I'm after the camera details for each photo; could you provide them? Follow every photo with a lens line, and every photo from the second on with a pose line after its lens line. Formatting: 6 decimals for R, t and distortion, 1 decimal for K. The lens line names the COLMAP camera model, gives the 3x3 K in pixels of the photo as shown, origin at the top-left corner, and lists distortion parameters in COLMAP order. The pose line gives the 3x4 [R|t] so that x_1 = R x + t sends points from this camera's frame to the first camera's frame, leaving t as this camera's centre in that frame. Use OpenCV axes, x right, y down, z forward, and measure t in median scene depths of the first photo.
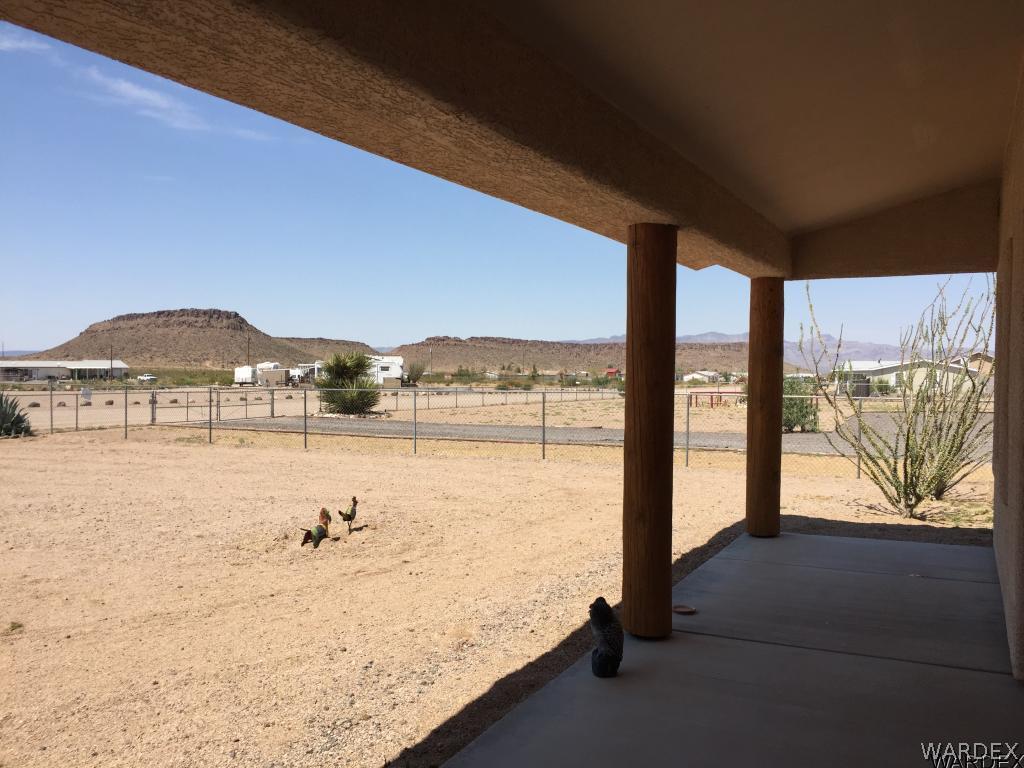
lens RADIAL K [[869.8, 0, 512.0], [0, 869.8, 384.0], [0, 0, 1]] dist [0.082739, -0.126359]
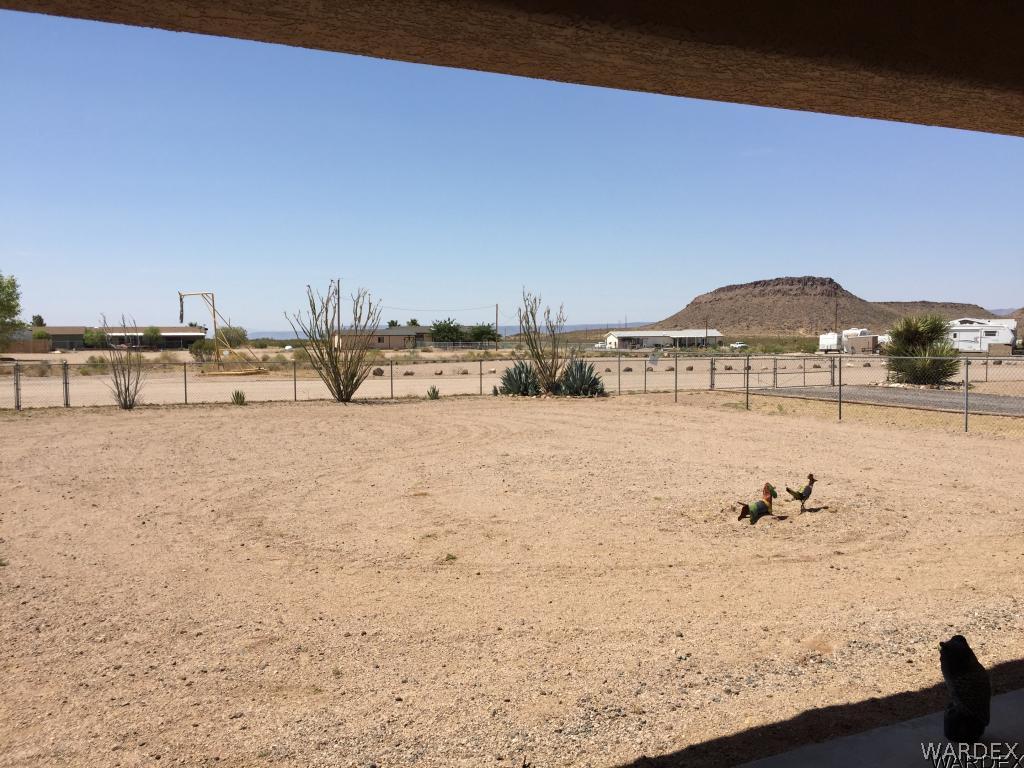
lens RADIAL K [[866.2, 0, 512.0], [0, 866.2, 384.0], [0, 0, 1]] dist [0.080946, -0.111339]
pose [[0.793893, 0.023215, -0.607614, 0.132135], [-0.000435, 0.999292, 0.037612, 0.000764], [0.608057, -0.029596, 0.793342, 0.095563]]
